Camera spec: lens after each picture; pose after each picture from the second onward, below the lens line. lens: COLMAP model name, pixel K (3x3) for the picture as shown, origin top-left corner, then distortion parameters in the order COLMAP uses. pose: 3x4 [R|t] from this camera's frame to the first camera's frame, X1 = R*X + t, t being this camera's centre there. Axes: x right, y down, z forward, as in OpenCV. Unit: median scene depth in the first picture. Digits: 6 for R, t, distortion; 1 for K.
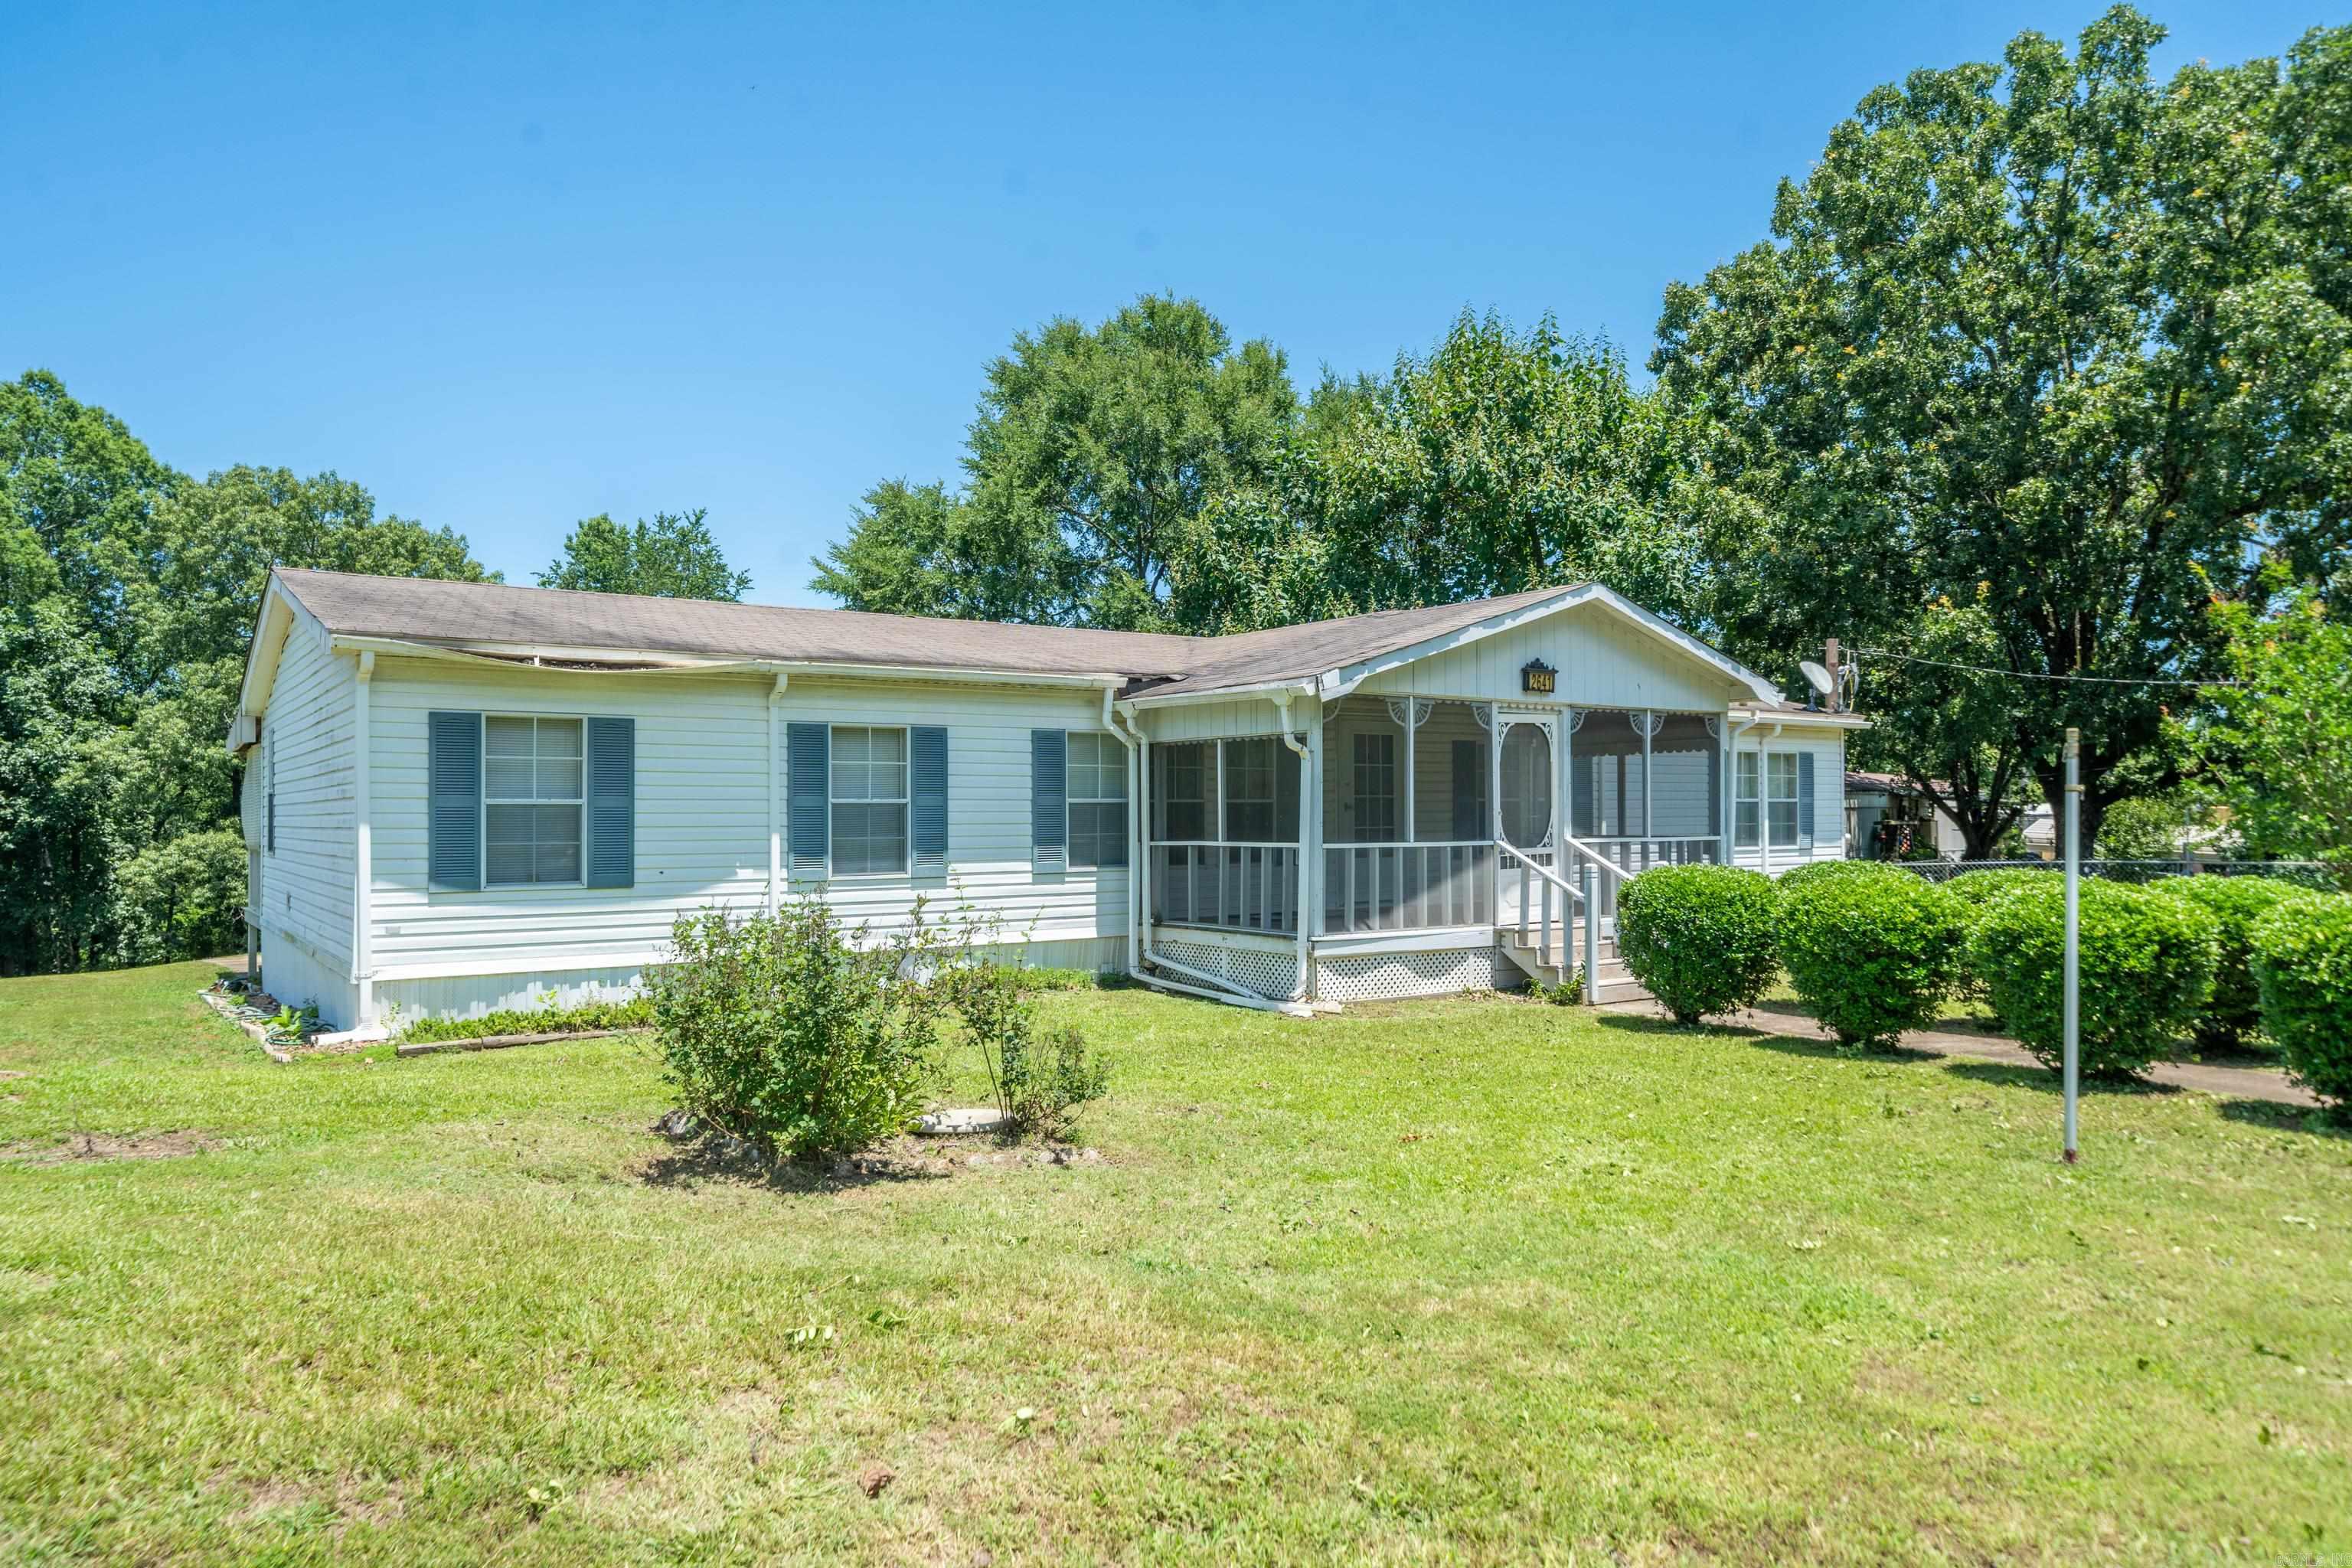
lens RADIAL K [[1619.7, 0, 1181.7], [0, 1619.7, 776.8], [0, 0, 1]] dist [-0.012186, -0.004061]
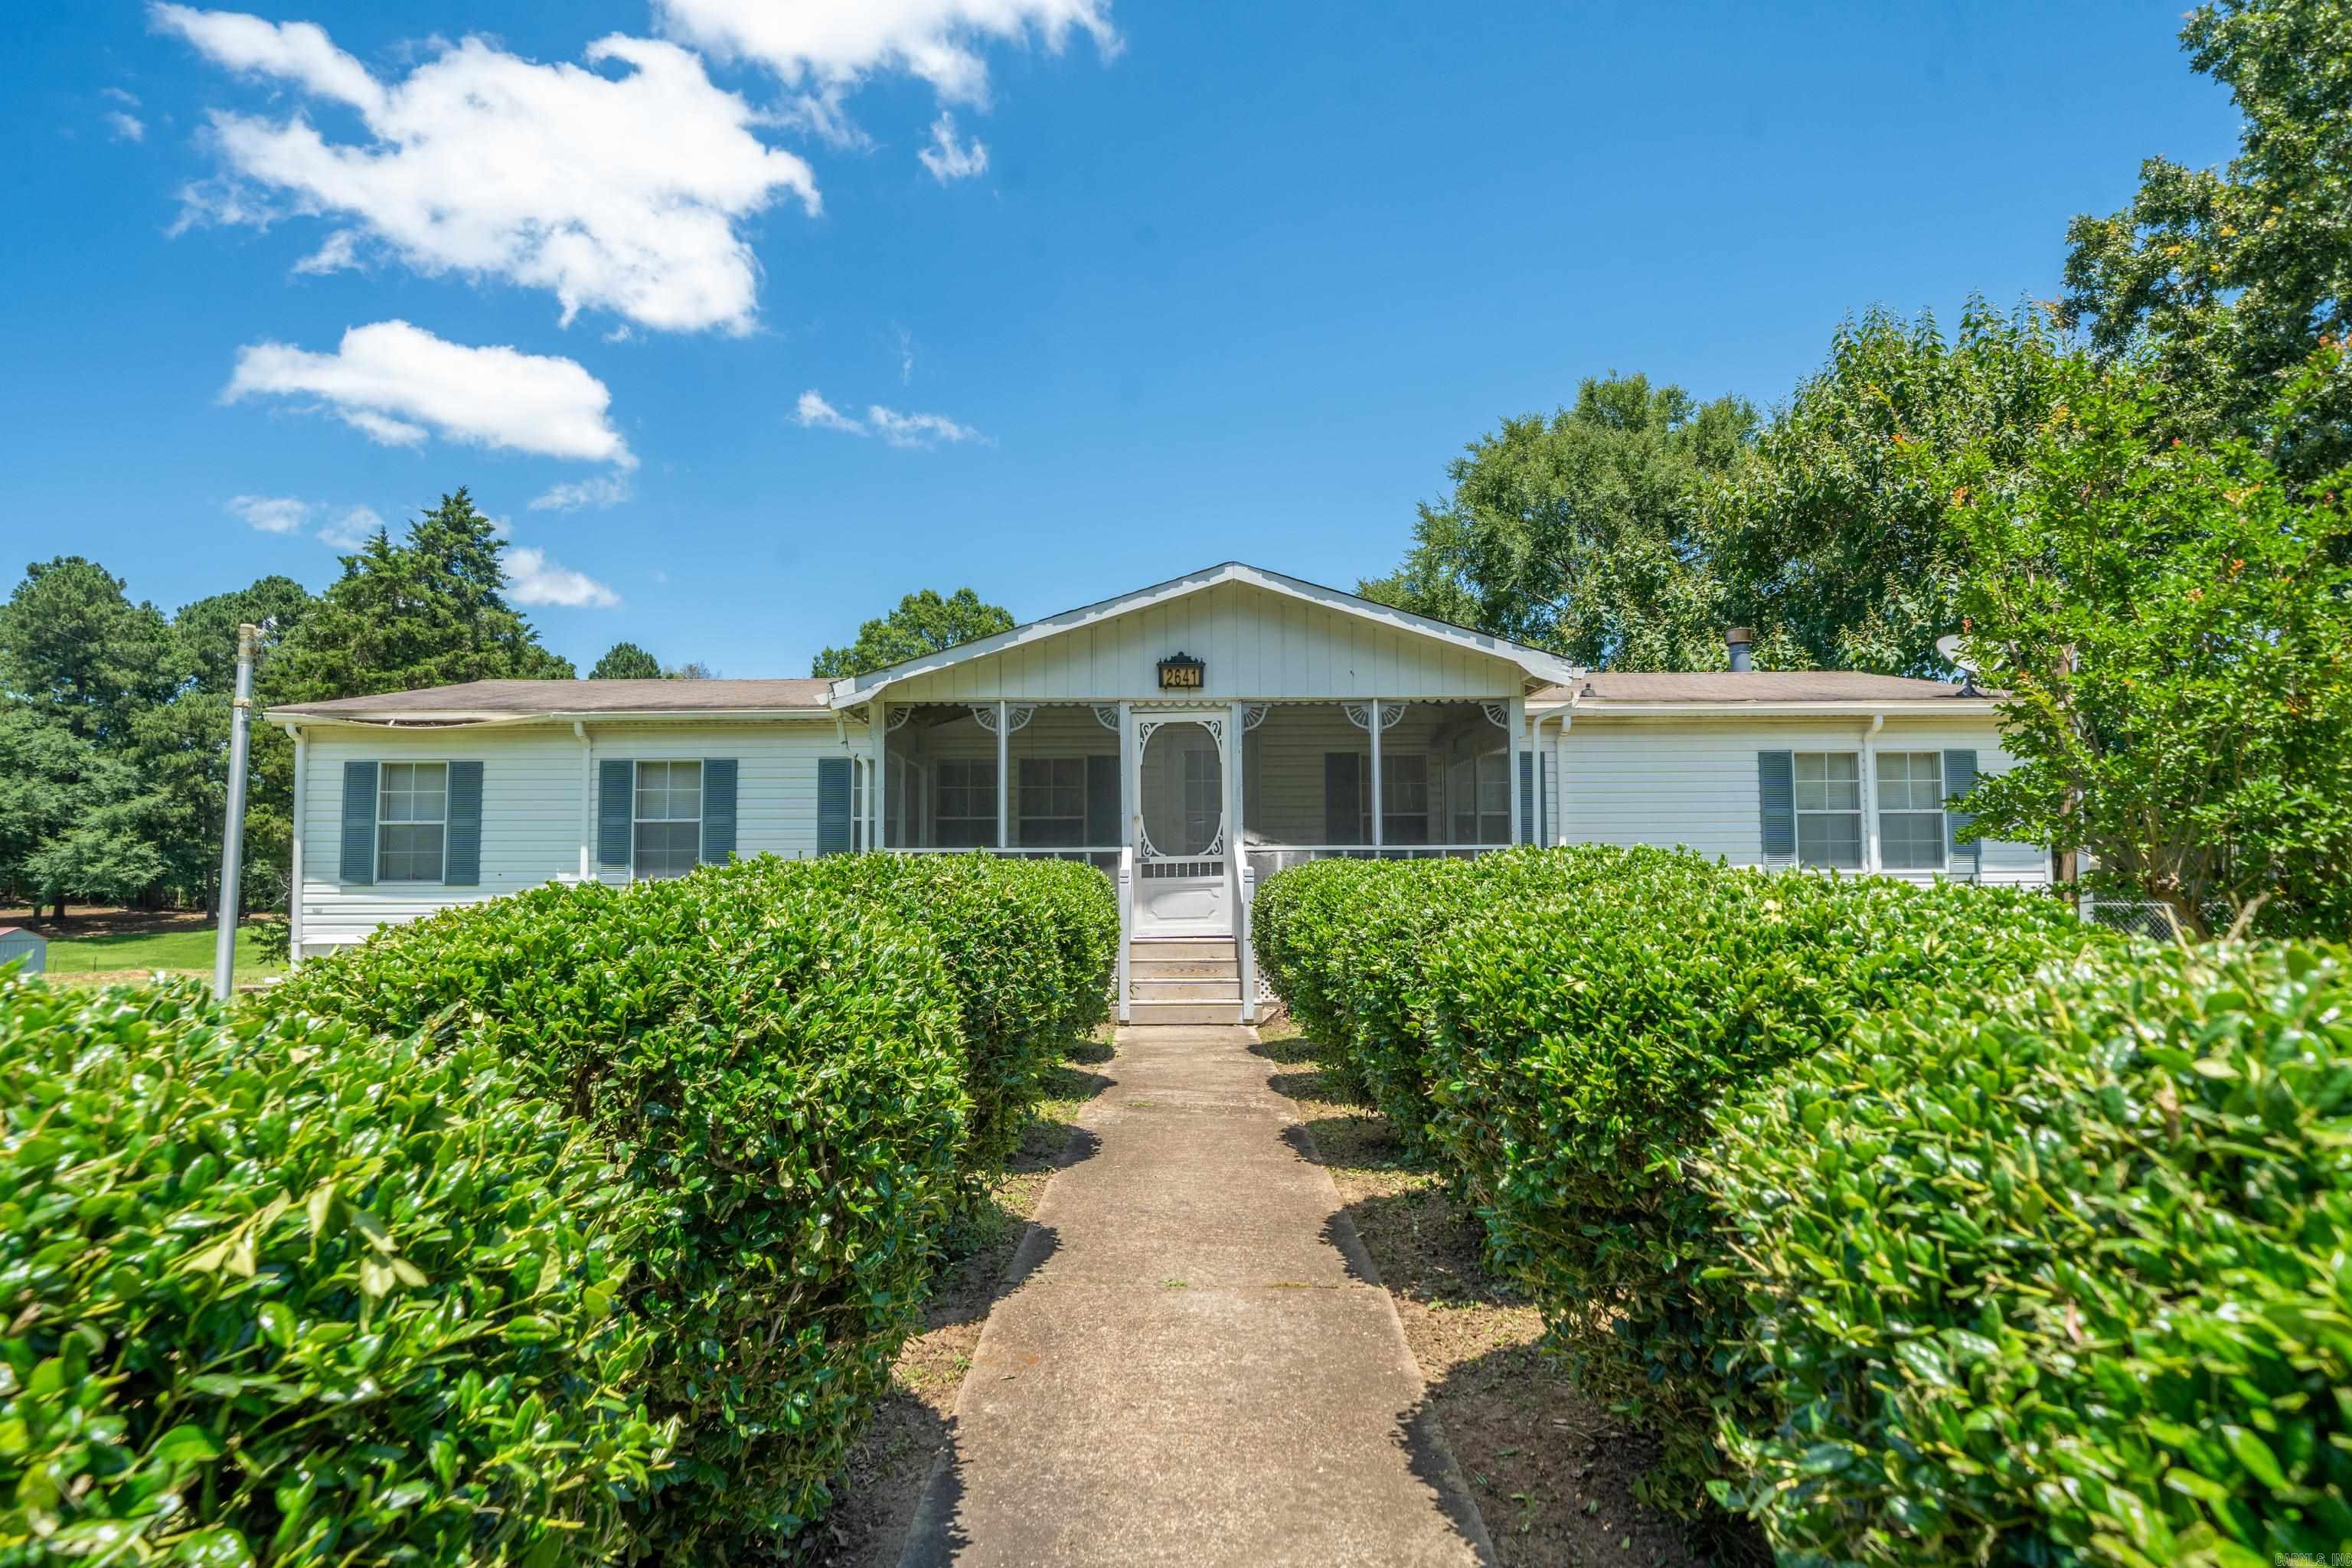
lens RADIAL K [[1260.2, 0, 1176.4], [0, 1260.2, 796.3], [0, 0, 1]] dist [-0.000520, -0.001234]
pose [[0.803256, -0.039000, -0.594356, 0.666792], [0.015287, 0.998875, -0.044883, 0.043641], [0.595438, 0.026967, 0.802948, 0.431497]]
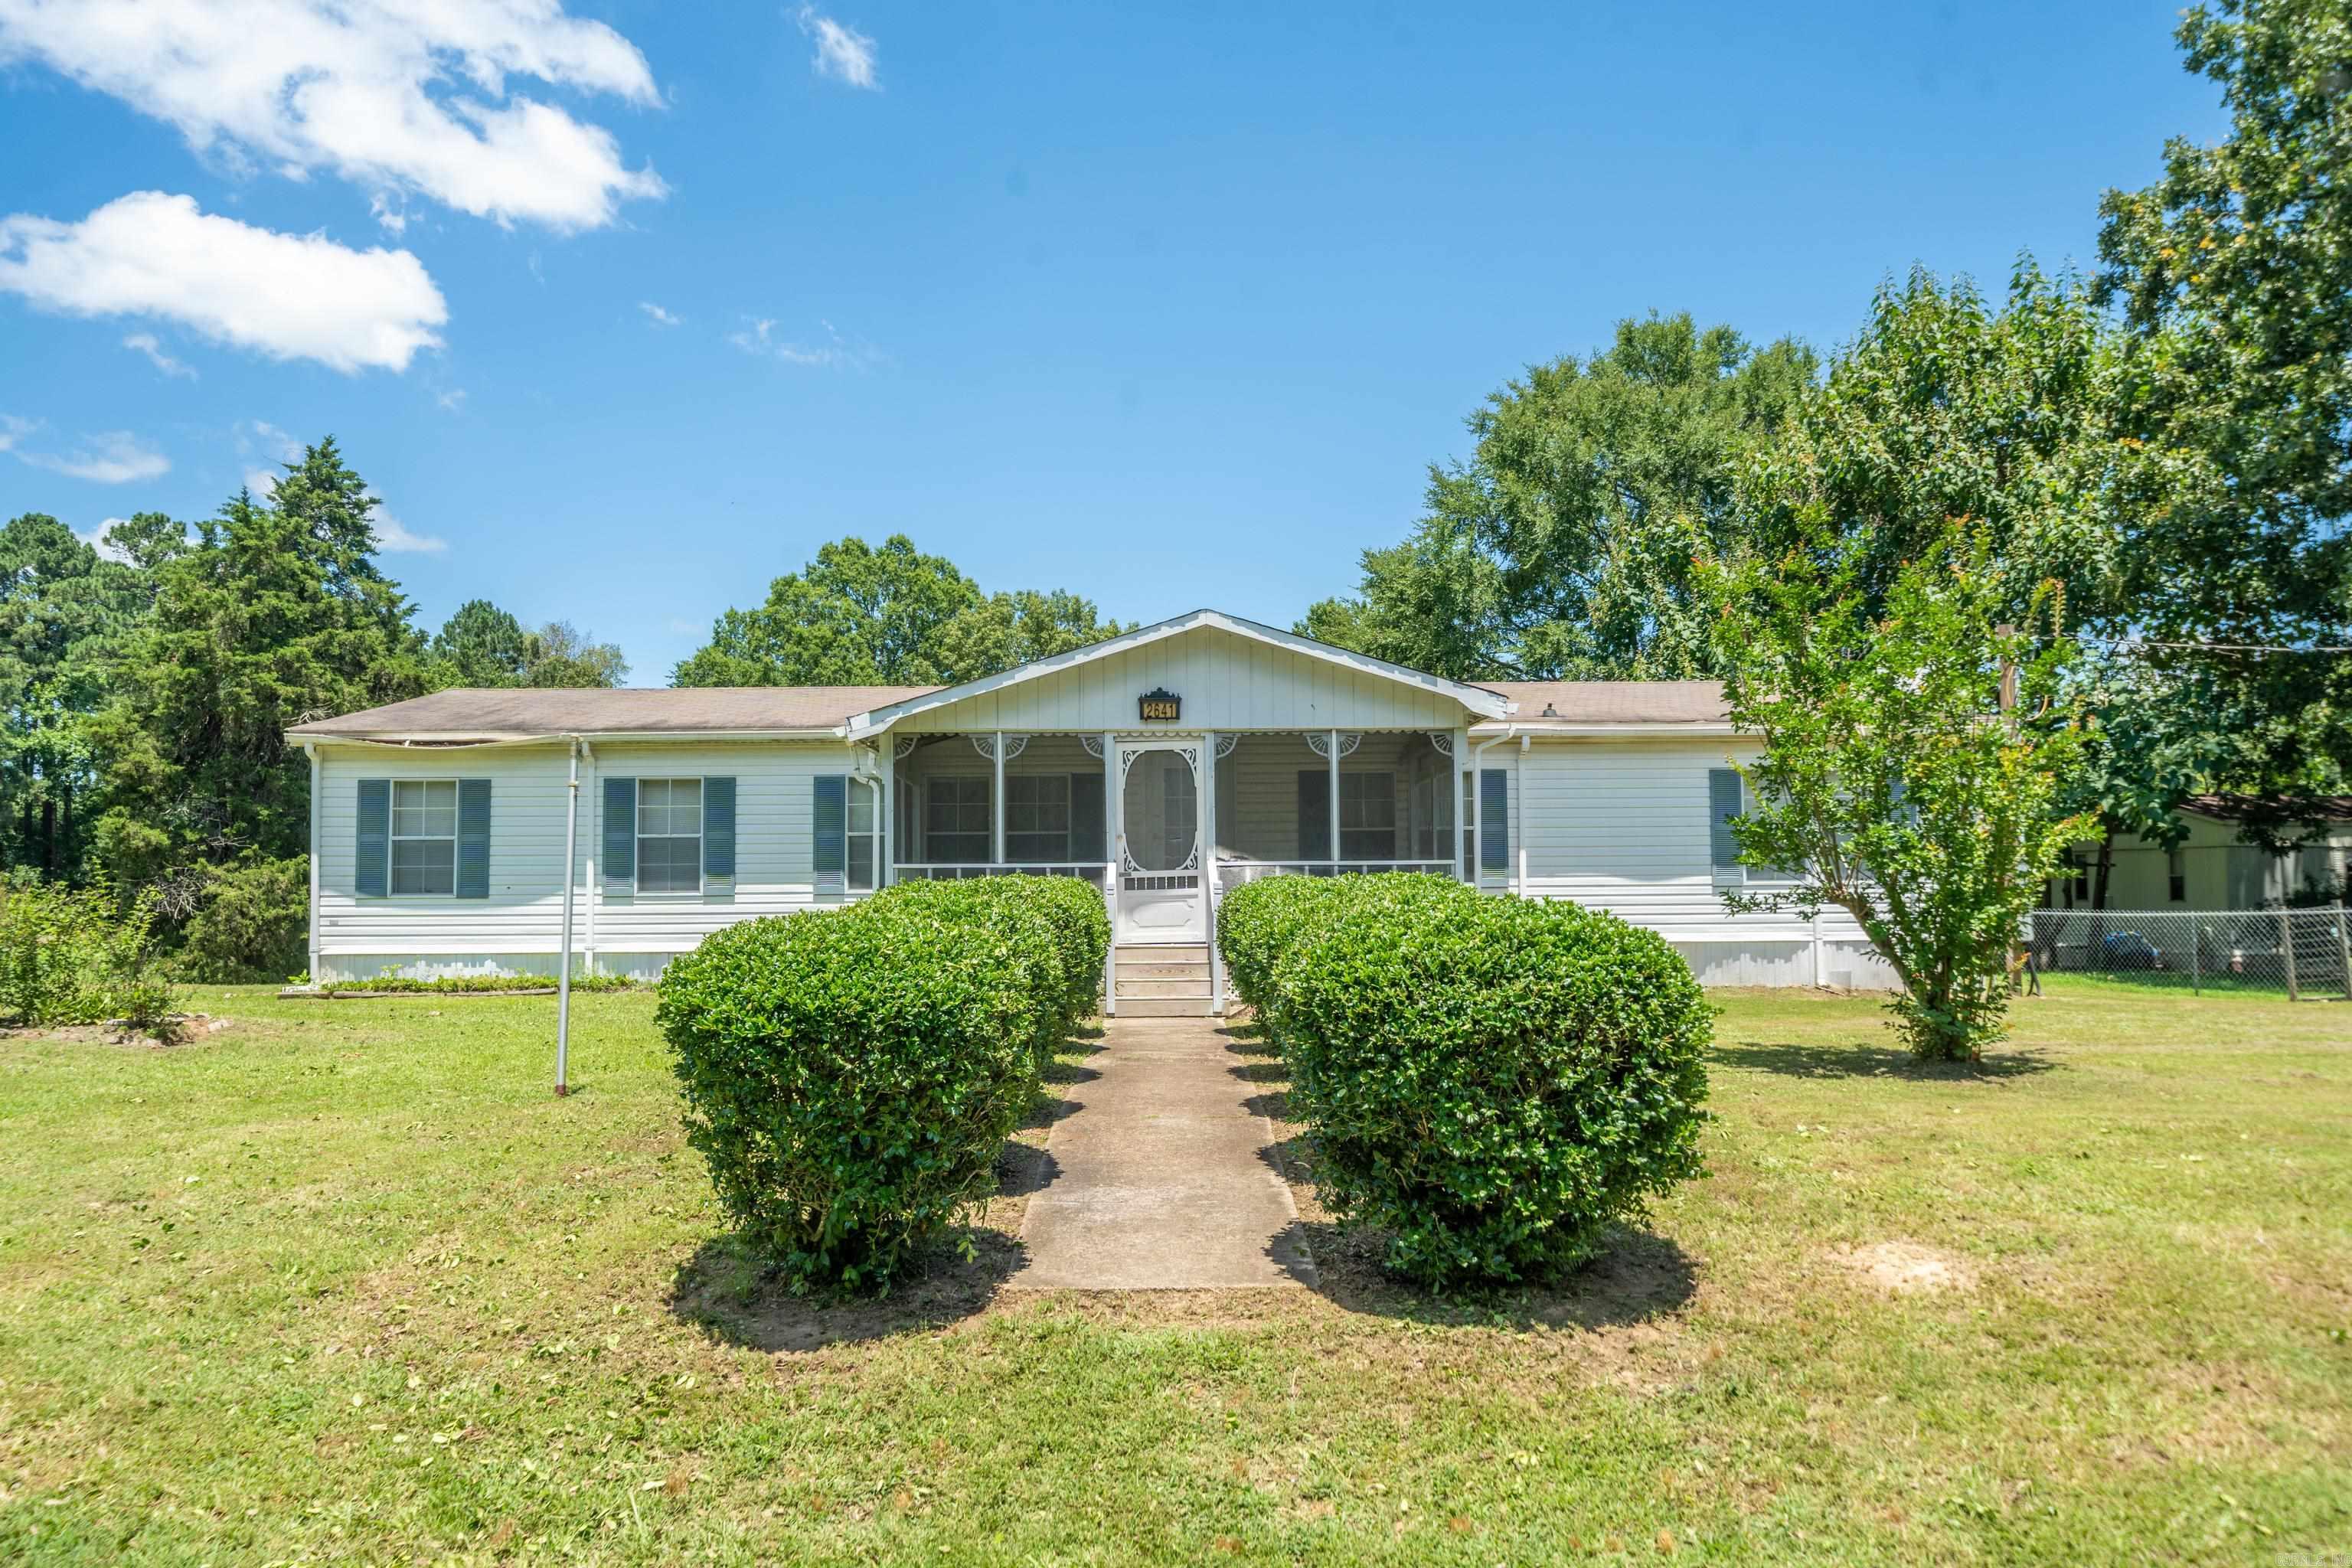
lens RADIAL K [[1666.8, 0, 1171.7], [0, 1666.8, 790.8], [0, 0, 1]] dist [-0.009942, 0.008837]
pose [[0.807794, -0.036144, -0.588356, 0.880556], [0.016514, 0.999114, -0.038704, 0.035503], [0.589233, 0.021549, 0.807675, 0.146864]]
